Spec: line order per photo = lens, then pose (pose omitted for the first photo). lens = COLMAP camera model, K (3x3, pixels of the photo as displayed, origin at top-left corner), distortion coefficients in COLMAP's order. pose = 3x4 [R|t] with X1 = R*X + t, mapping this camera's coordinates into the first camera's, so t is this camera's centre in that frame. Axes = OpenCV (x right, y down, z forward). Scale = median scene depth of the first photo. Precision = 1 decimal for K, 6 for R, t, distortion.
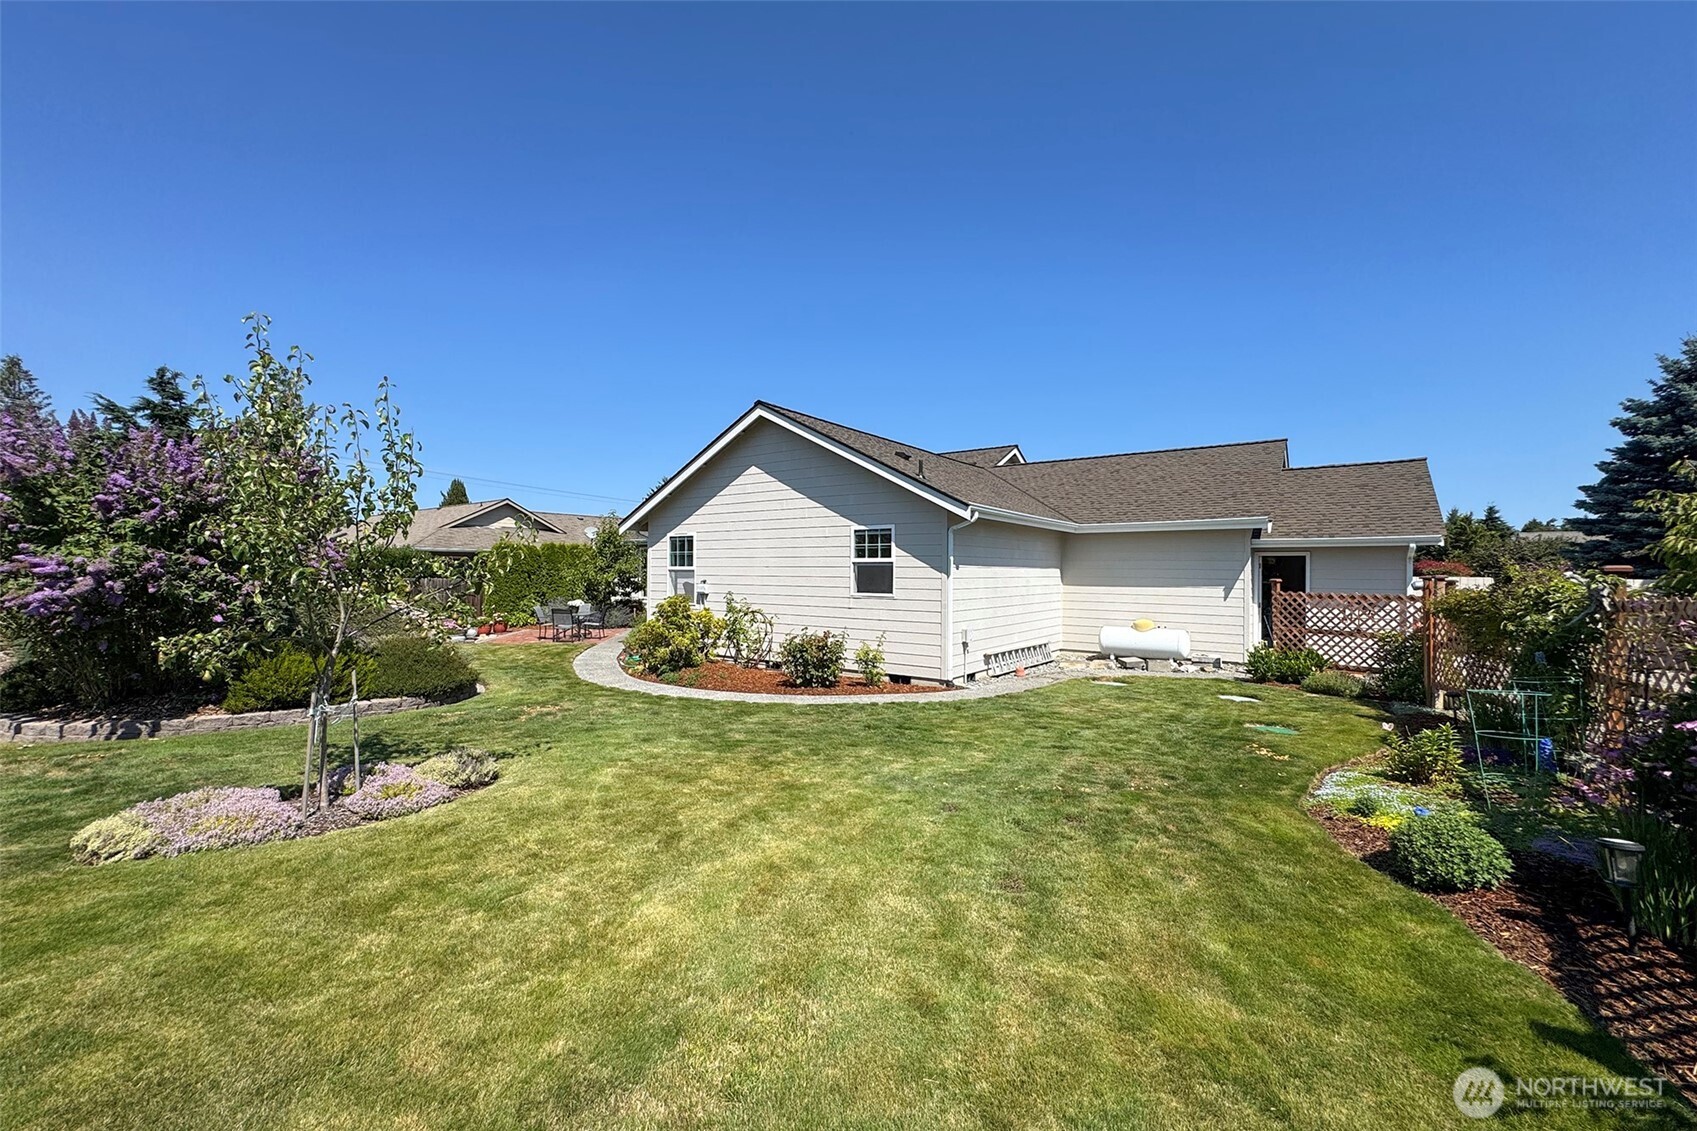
lens RADIAL K [[673.9, 0, 848.5], [0, 673.9, 565.5], [0, 0, 1]] dist [-0.000028, -0.000457]
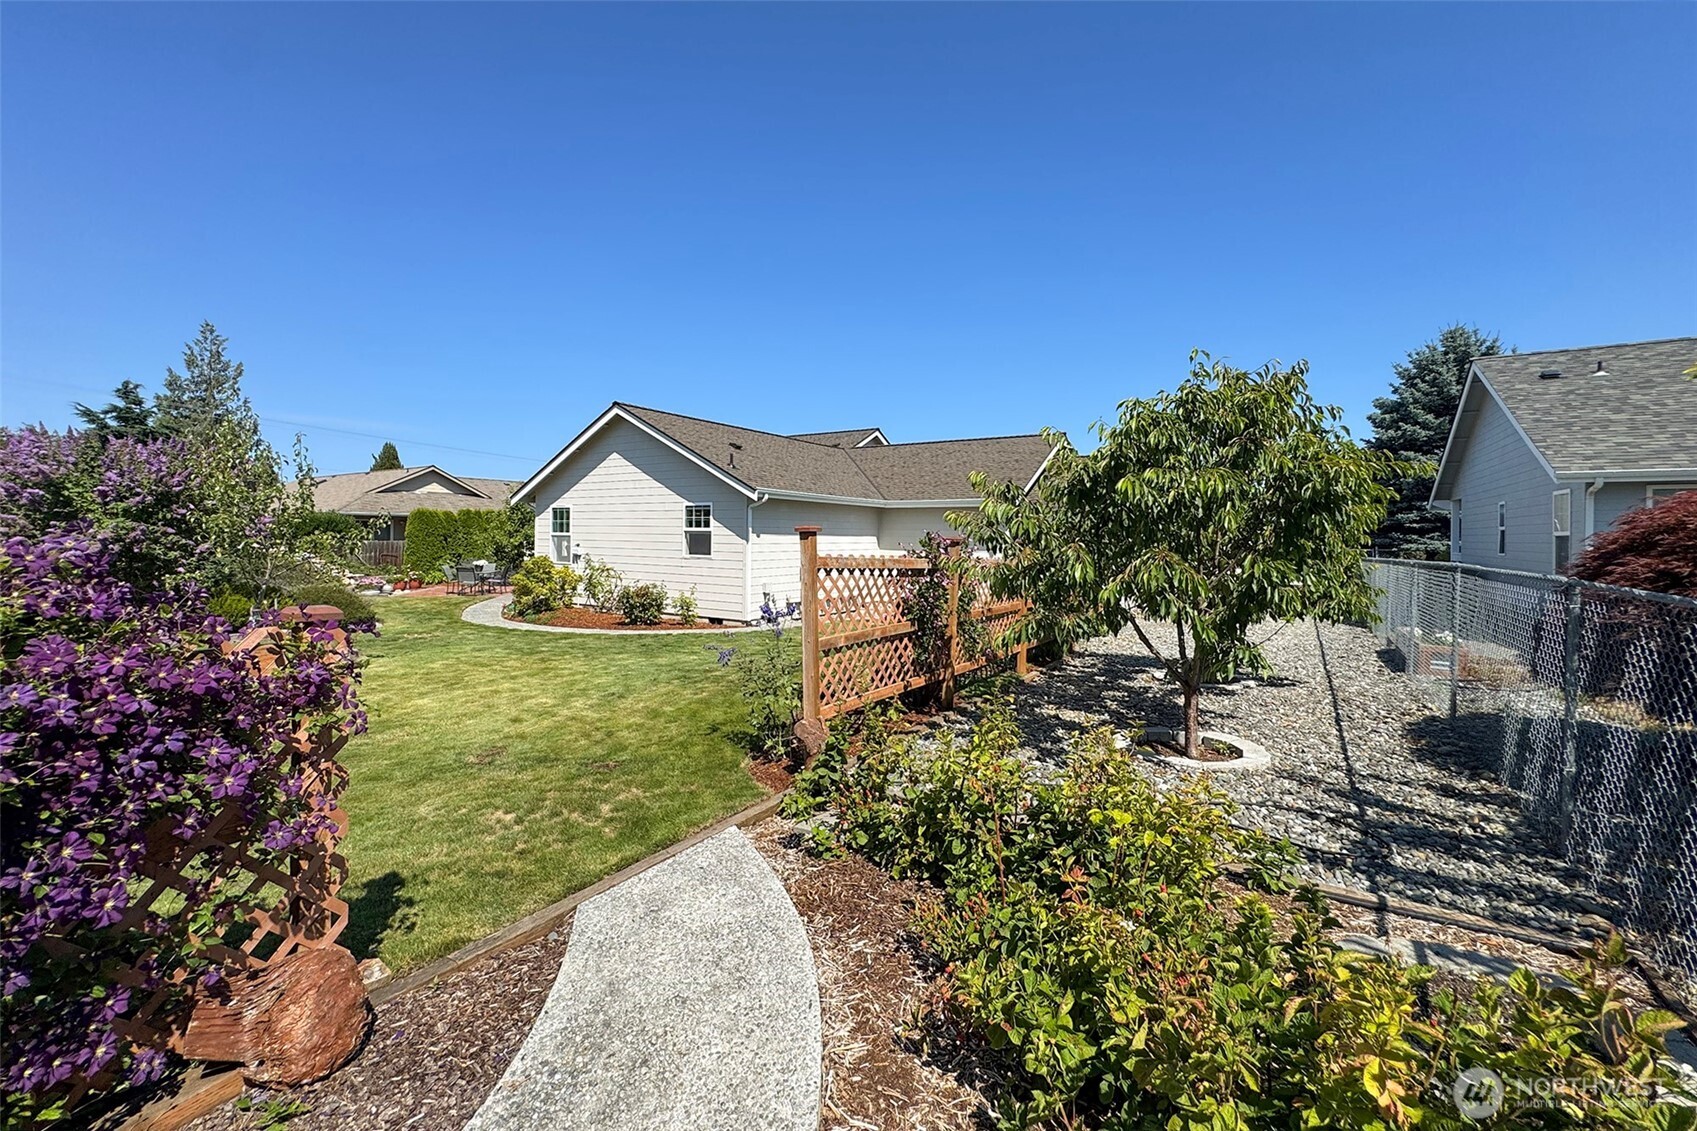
lens RADIAL K [[685.2, 0, 848.4], [0, 685.2, 531.6], [0, 0, 1]] dist [-0.001181, -0.000120]
pose [[0.998417, 0.005643, 0.055968, 0.250536], [-0.005927, 0.999970, 0.004906, -0.011875], [-0.055938, -0.005230, 0.998421, -0.329284]]
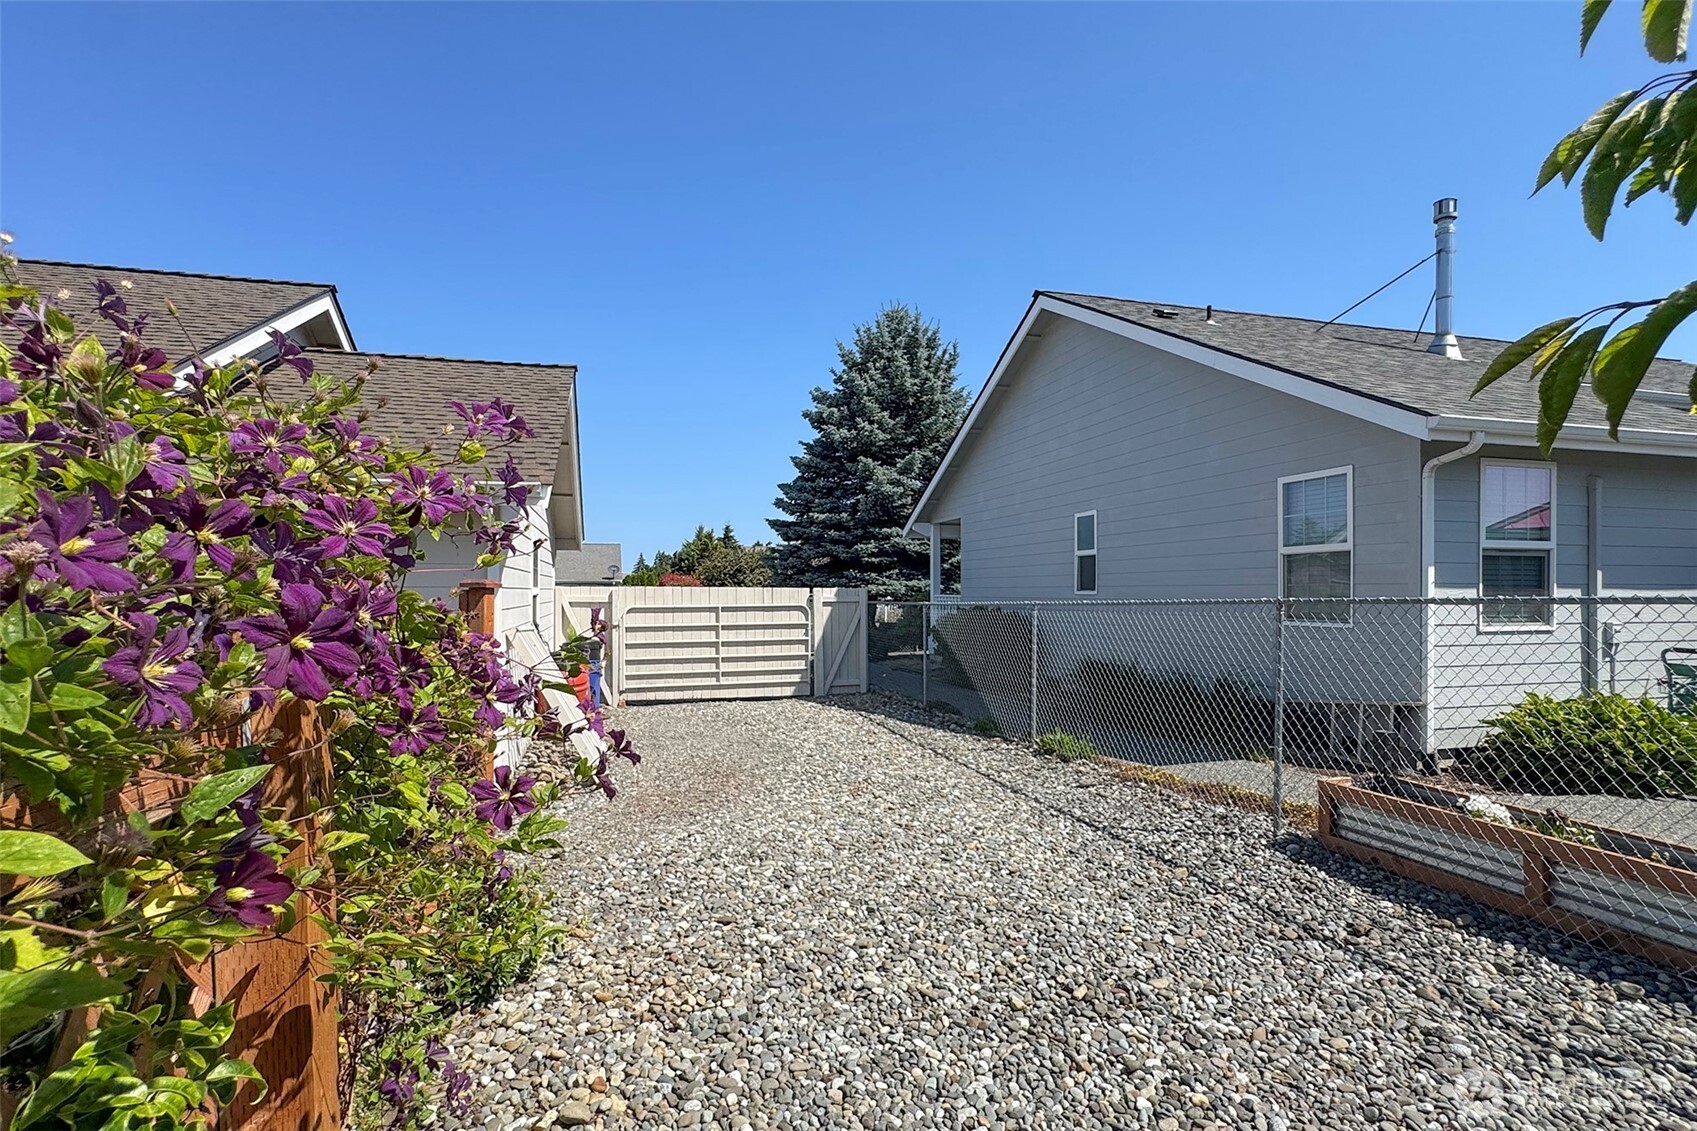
lens RADIAL K [[821.1, 0, 849.1], [0, 821.1, 585.8], [0, 0, 1]] dist [-0.000477, -0.000092]
pose [[0.617970, -0.002799, 0.786197, 0.600094], [-0.000860, 0.999991, 0.004235, 0.018033], [-0.786201, -0.003293, 0.617962, 0.532419]]
